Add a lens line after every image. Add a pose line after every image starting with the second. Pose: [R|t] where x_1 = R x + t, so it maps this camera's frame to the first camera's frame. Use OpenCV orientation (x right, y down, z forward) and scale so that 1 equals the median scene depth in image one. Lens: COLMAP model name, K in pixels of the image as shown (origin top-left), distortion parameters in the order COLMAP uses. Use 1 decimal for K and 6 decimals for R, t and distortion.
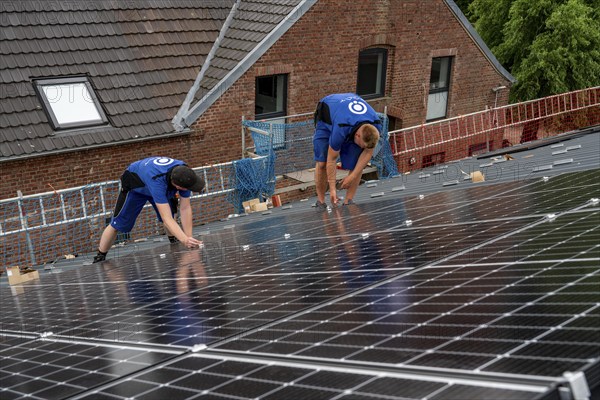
lens RADIAL K [[732.8, 0, 300.3], [0, 732.8, 197.8], [0, 0, 1]] dist [0.040242, 0.000000]
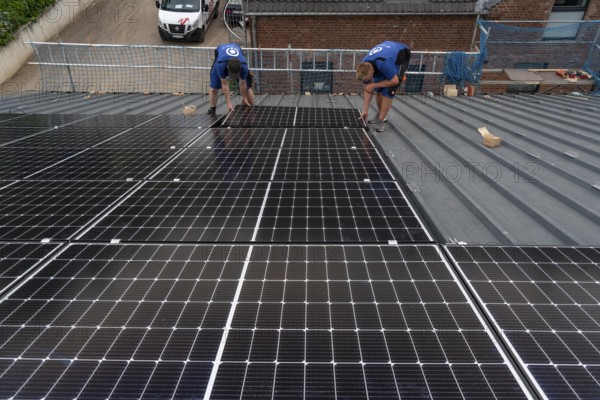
lens RADIAL K [[445.3, 0, 302.0], [0, 445.3, 199.2], [0, 0, 1]] dist [-0.003567, 0.001592]
pose [[0.743956, 0.403487, -0.532661, 0.160702], [-0.182103, 0.889371, 0.419354, -0.066523], [0.642937, -0.214982, 0.735129, 0.123149]]
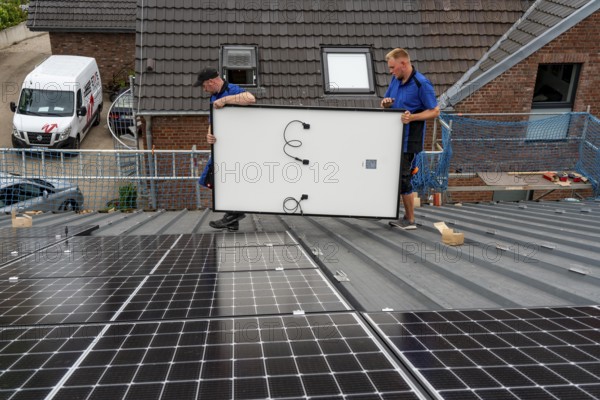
lens RADIAL K [[647.7, 0, 298.6], [0, 647.7, 200.0], [0, 0, 1]] dist [0.030466, 0.000000]
pose [[0.816785, 0.222261, -0.532411, 0.184692], [-0.177230, 0.974856, 0.135072, -0.051834], [0.549045, -0.015965, 0.835640, 0.113316]]
